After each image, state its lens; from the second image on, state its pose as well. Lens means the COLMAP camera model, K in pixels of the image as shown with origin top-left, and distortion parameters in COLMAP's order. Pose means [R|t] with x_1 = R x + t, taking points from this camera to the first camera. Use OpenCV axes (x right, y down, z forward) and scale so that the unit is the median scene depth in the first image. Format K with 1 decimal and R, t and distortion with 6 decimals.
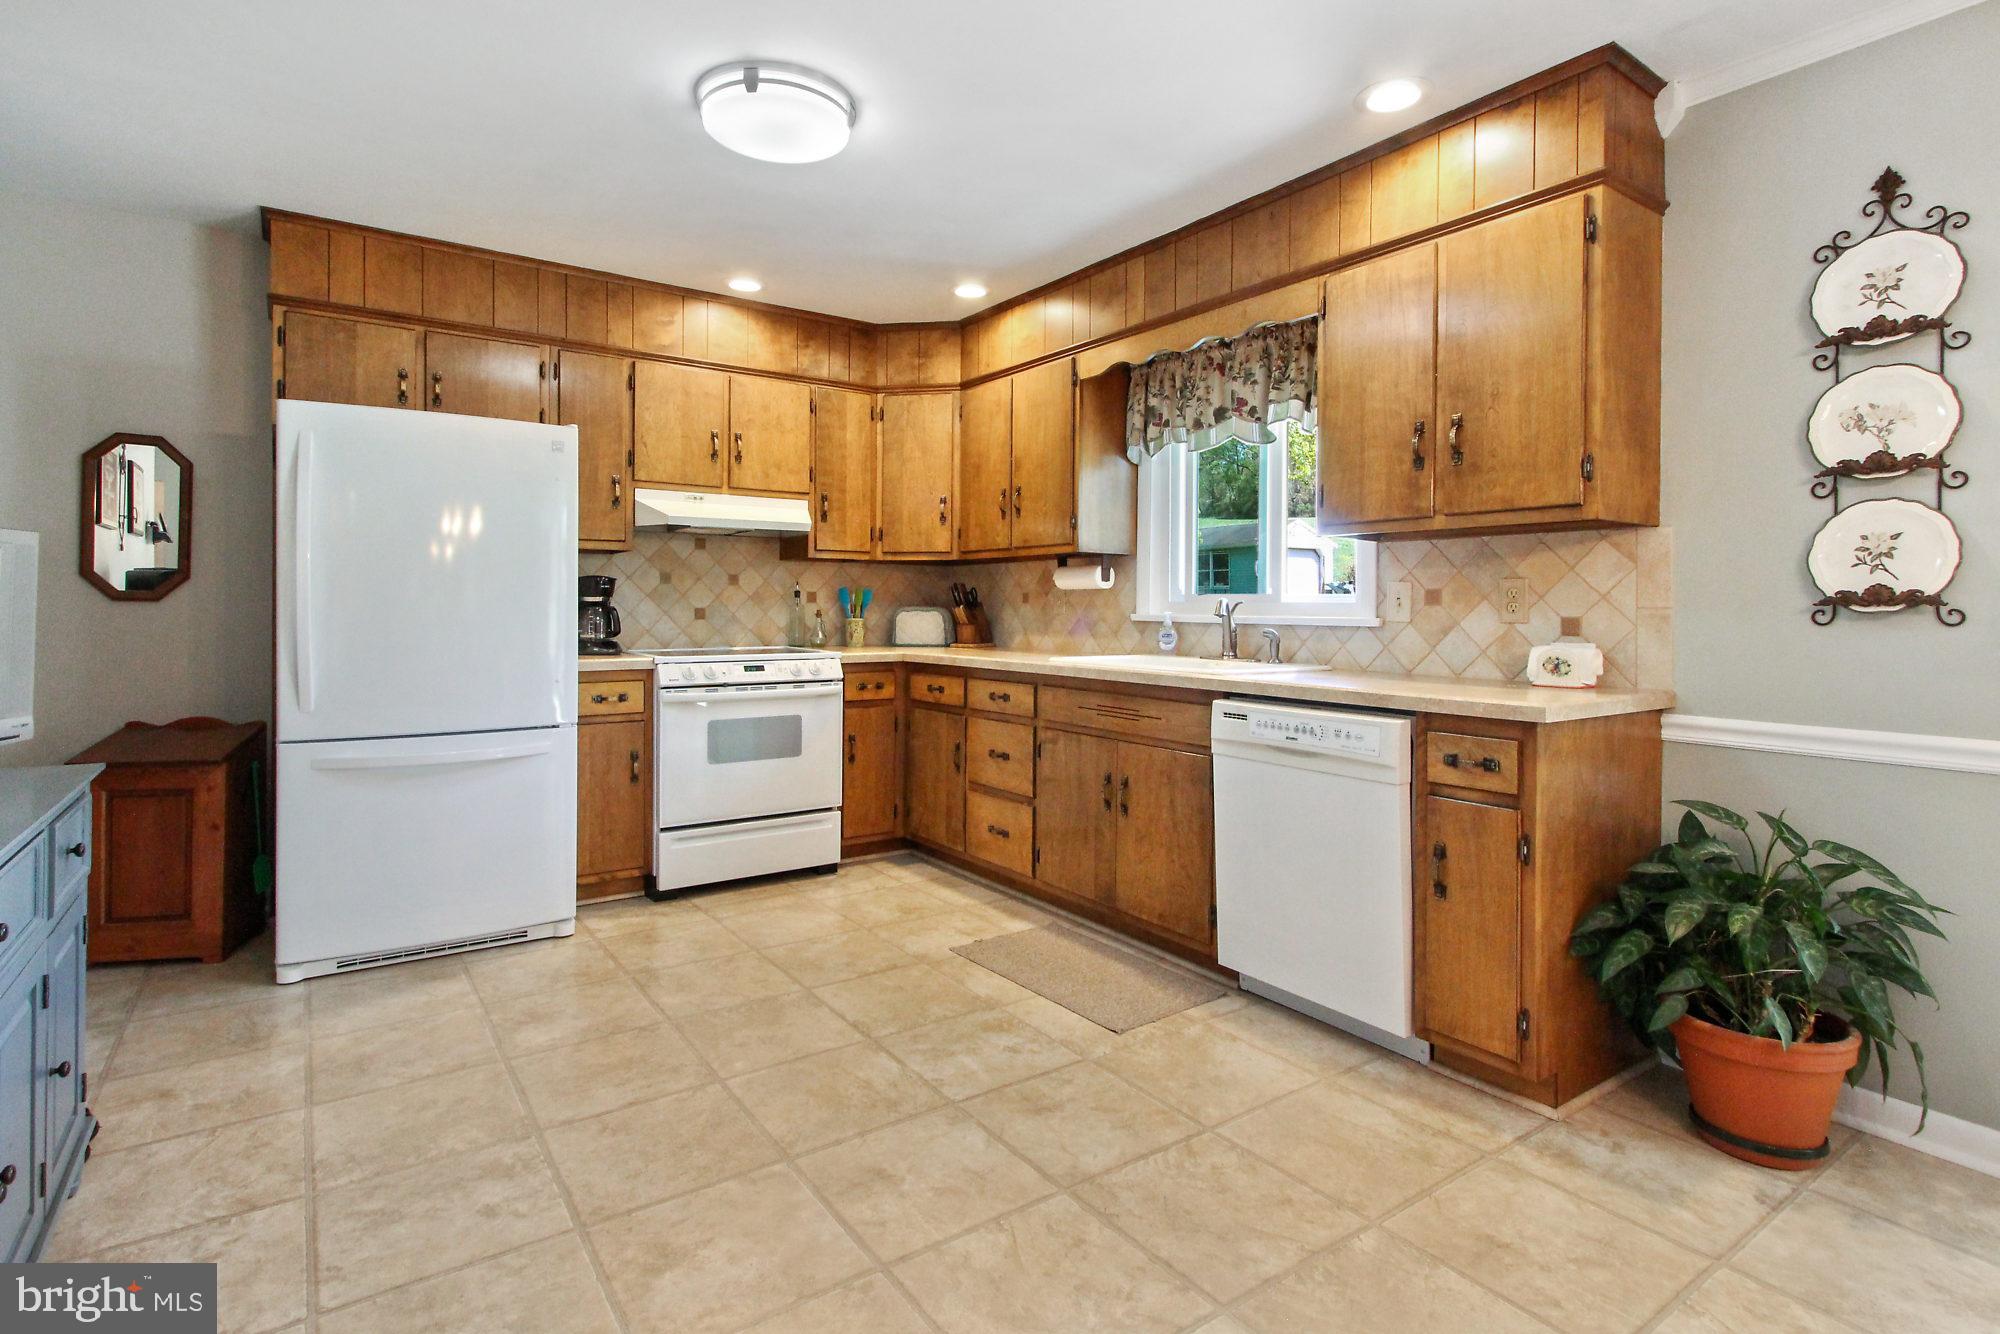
lens RADIAL K [[973.9, 0, 995.4], [0, 973.9, 608.5], [0, 0, 1]] dist [-0.002710, 0.000146]
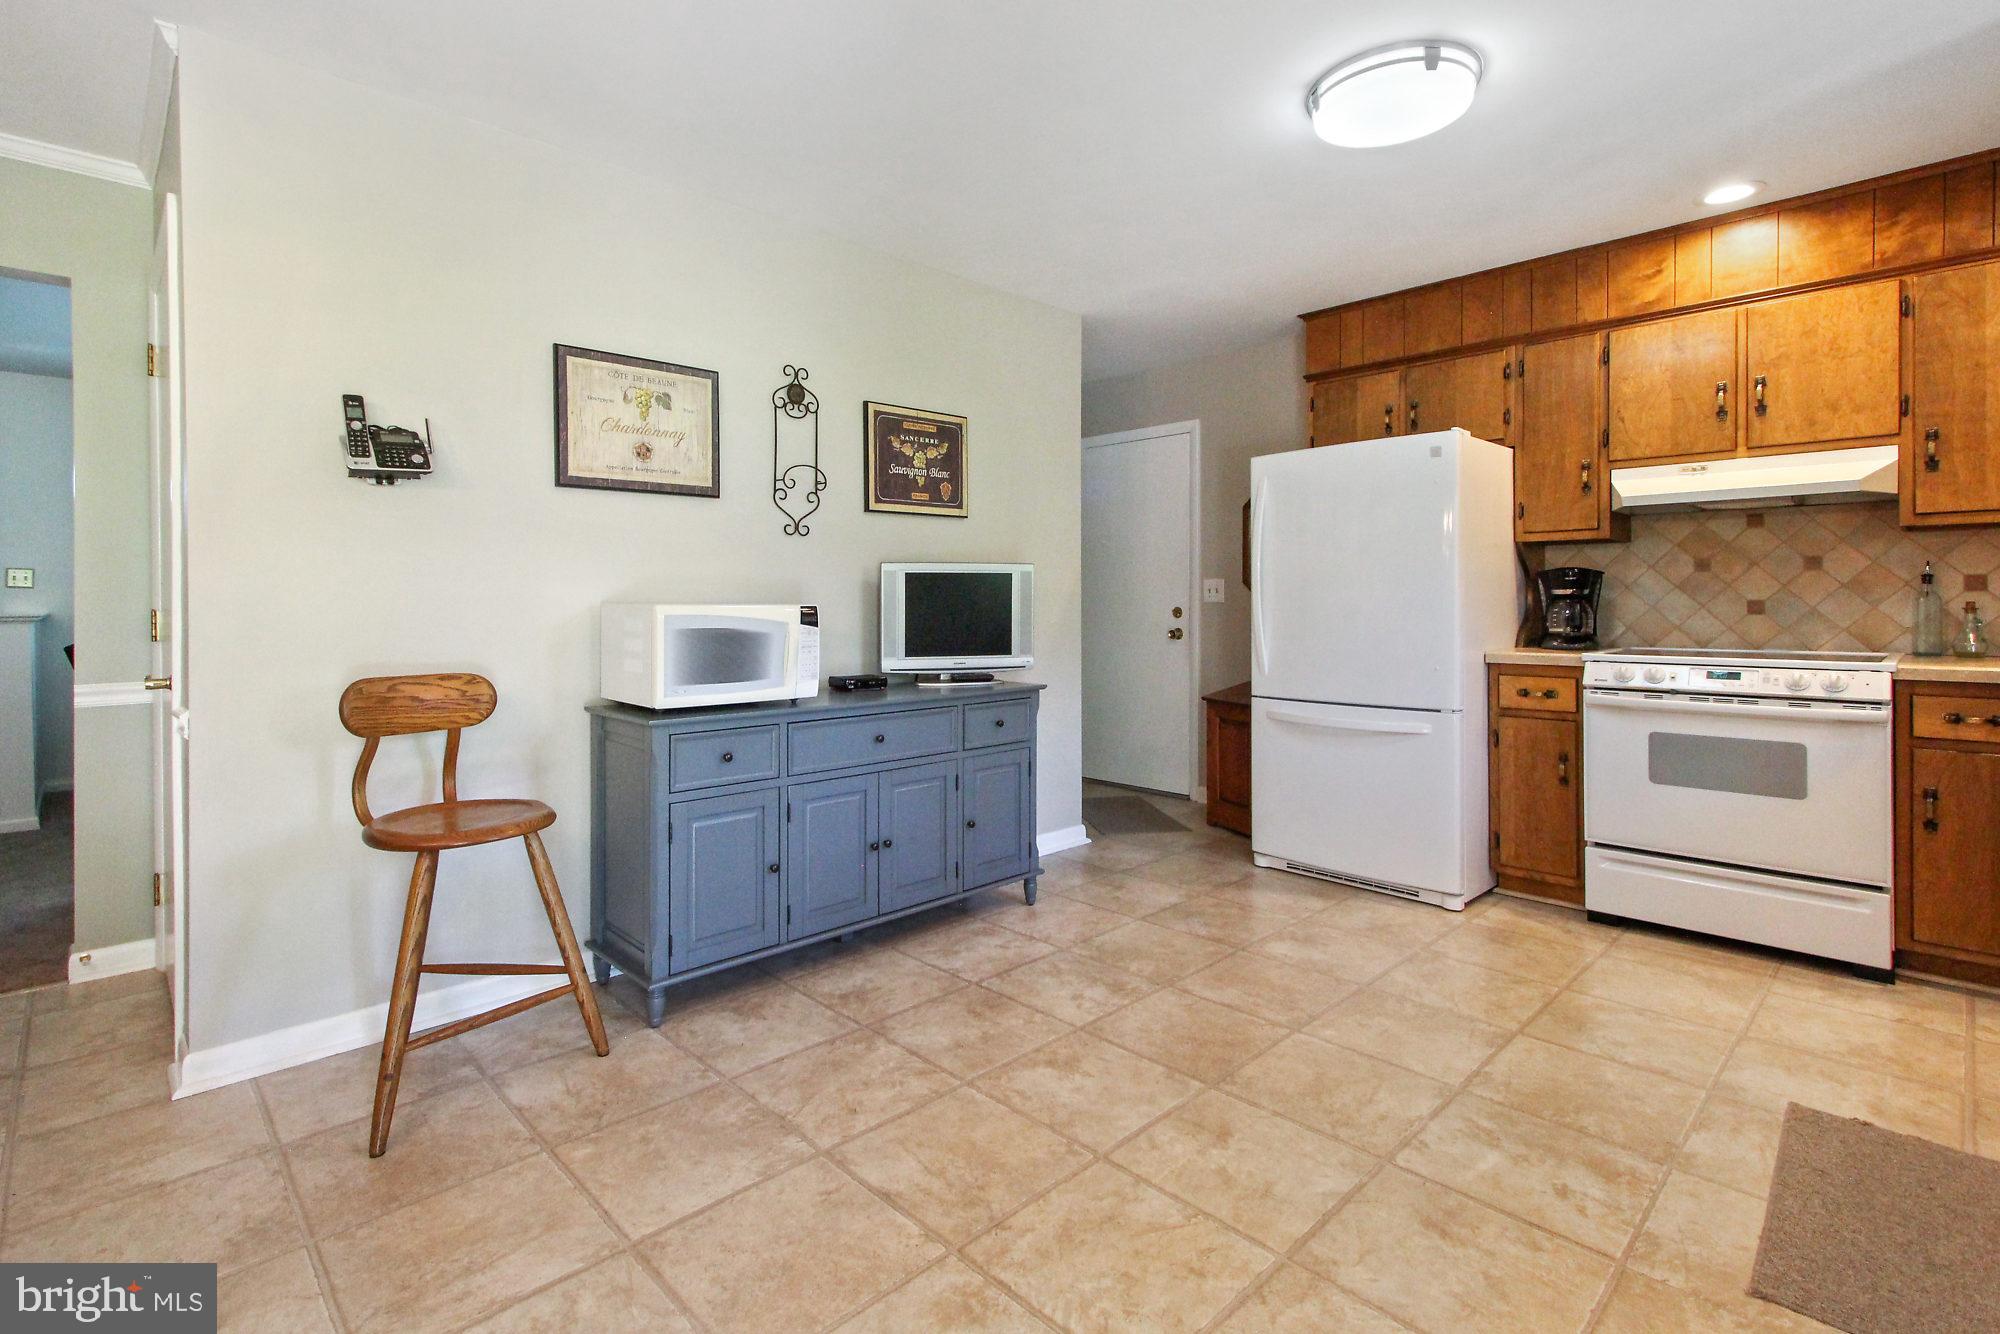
lens RADIAL K [[948.0, 0, 1005.7], [0, 948.0, 604.8], [0, 0, 1]] dist [0.006007, -0.000867]
pose [[0.163213, -0.005310, -0.986577, 0.557150], [0.003272, 0.999983, -0.004841, 0.007640], [0.986586, -0.002438, 0.163227, 0.388519]]
